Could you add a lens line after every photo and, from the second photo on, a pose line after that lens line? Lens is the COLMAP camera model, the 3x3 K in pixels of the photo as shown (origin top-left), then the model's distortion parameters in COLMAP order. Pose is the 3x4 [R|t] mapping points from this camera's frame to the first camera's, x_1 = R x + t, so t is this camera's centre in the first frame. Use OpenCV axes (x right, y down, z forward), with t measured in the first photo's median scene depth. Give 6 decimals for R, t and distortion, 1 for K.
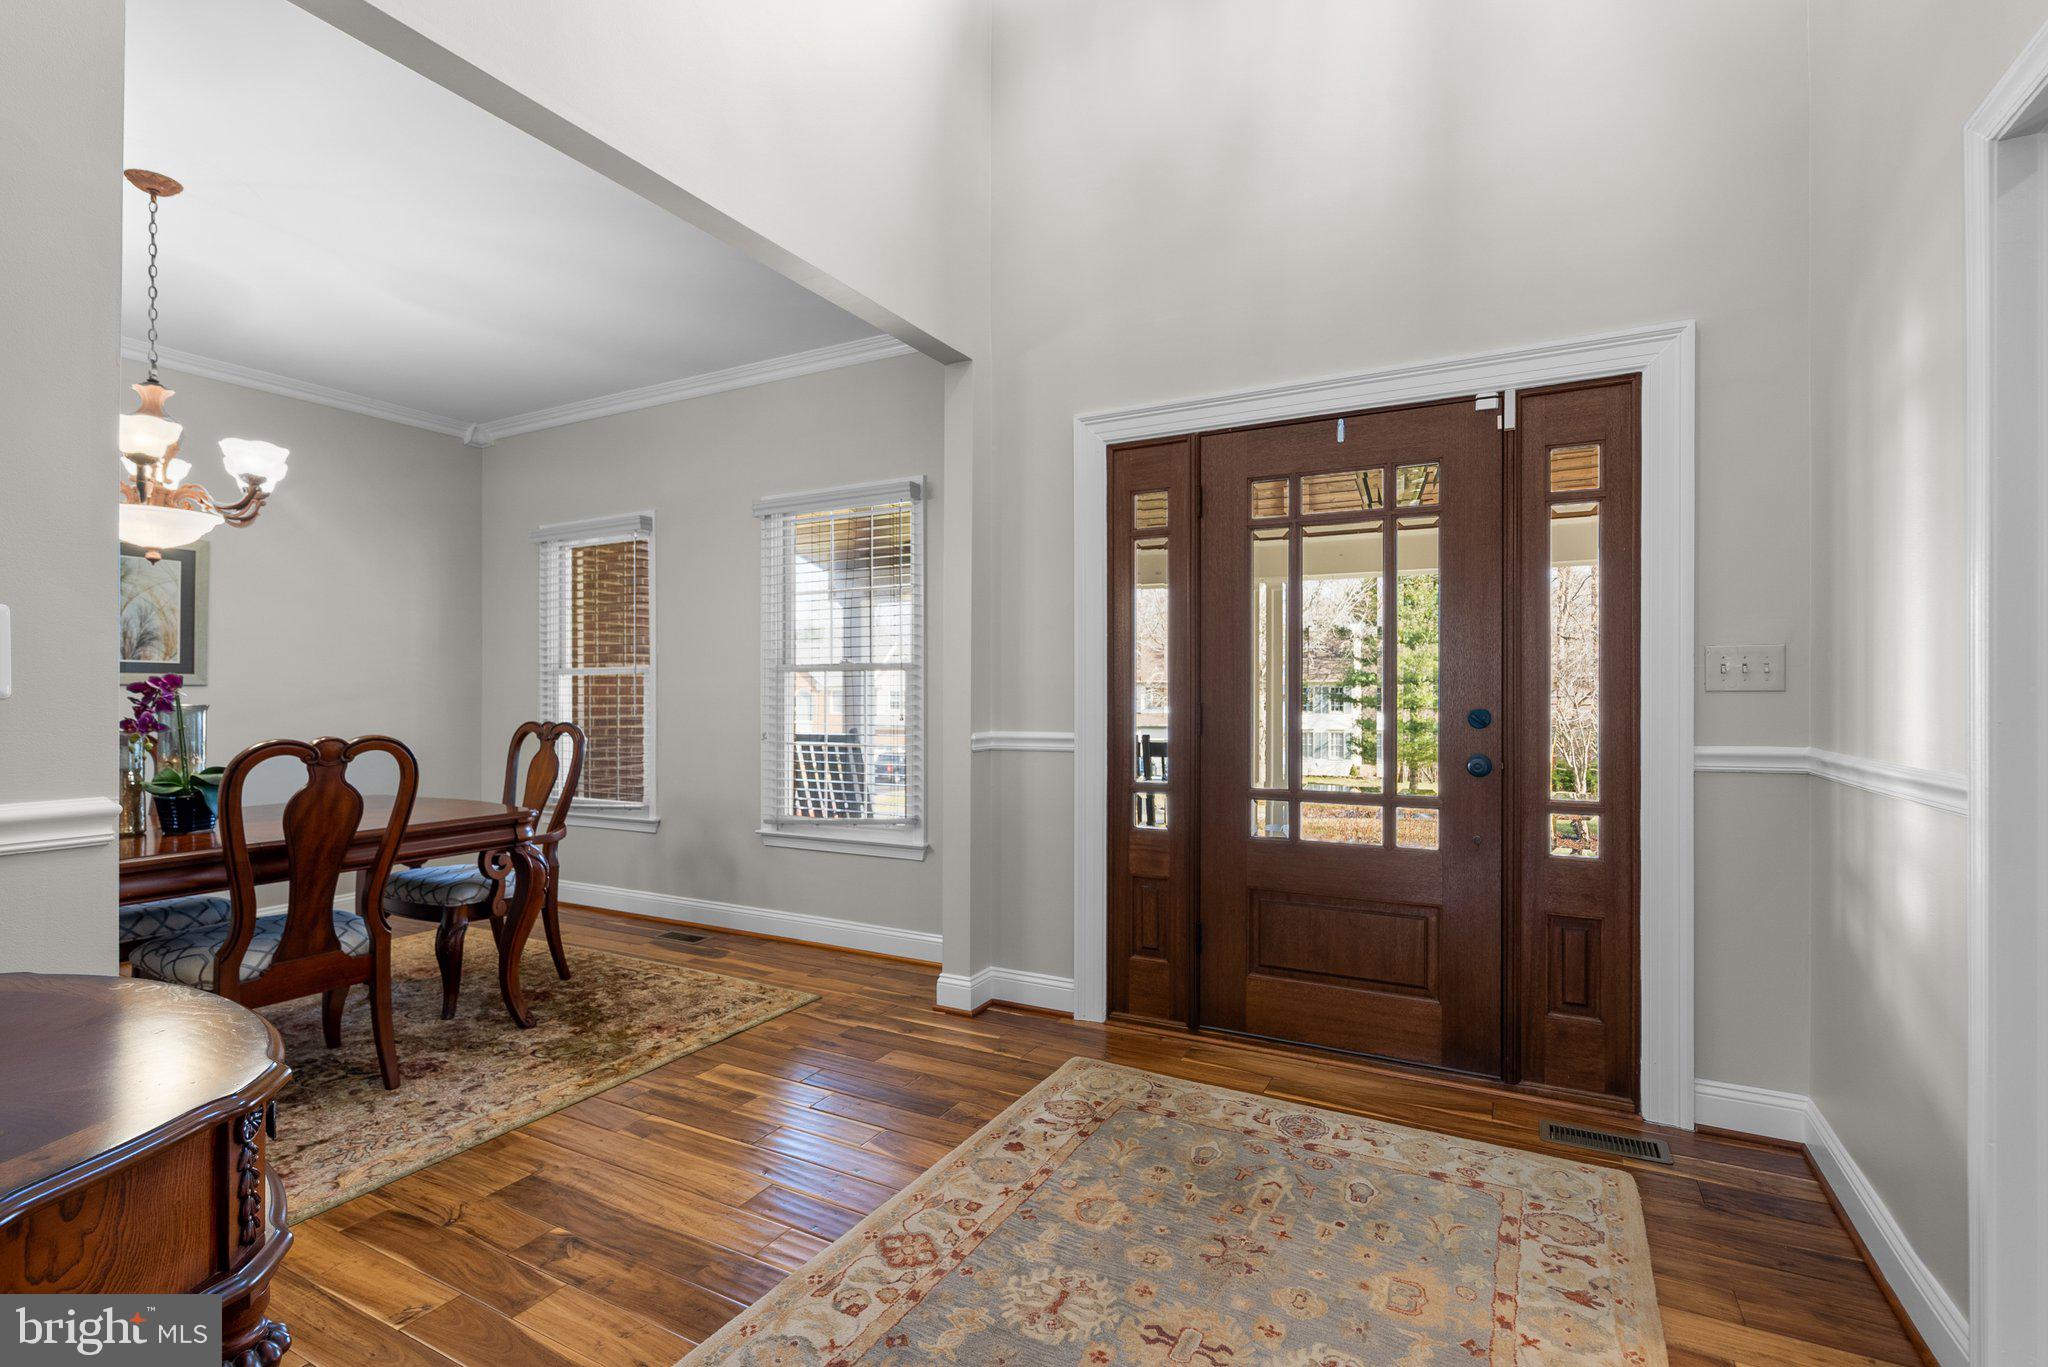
lens RADIAL K [[949.3, 0, 980.5], [0, 949.3, 690.8], [0, 0, 1]] dist [-0.005499, 0.002295]
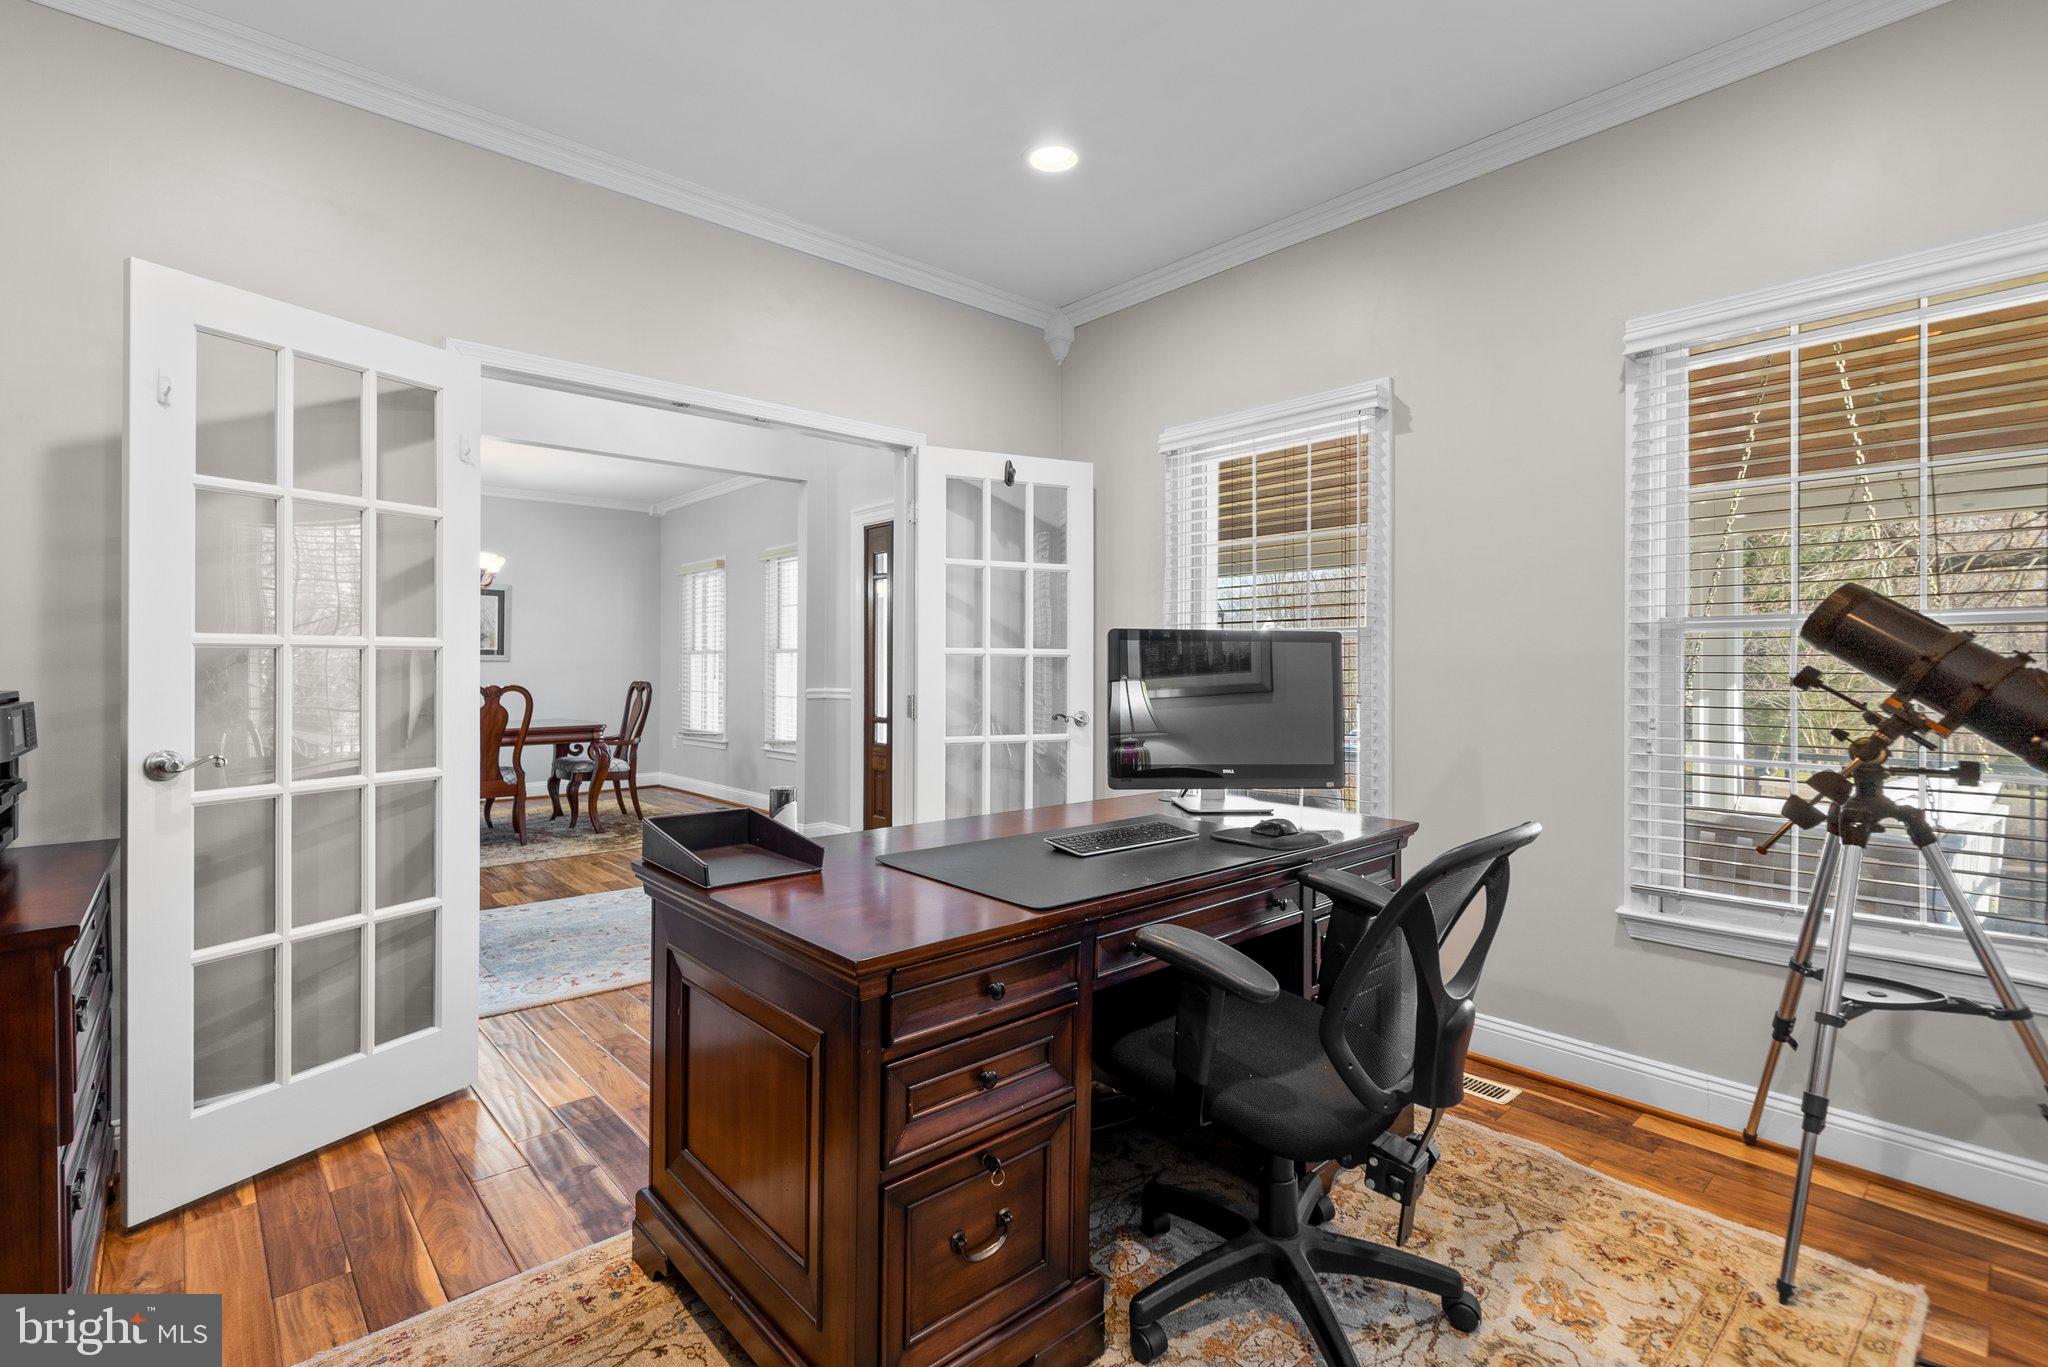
lens RADIAL K [[949.3, 0, 1031.6], [0, 949.3, 675.8], [0, 0, 1]] dist [-0.005499, 0.002295]
pose [[0.945571, 0.004651, -0.325382, 1.007779], [-0.001014, 0.999935, 0.011344, -0.000726], [0.325413, -0.010396, 0.945515, -0.574426]]
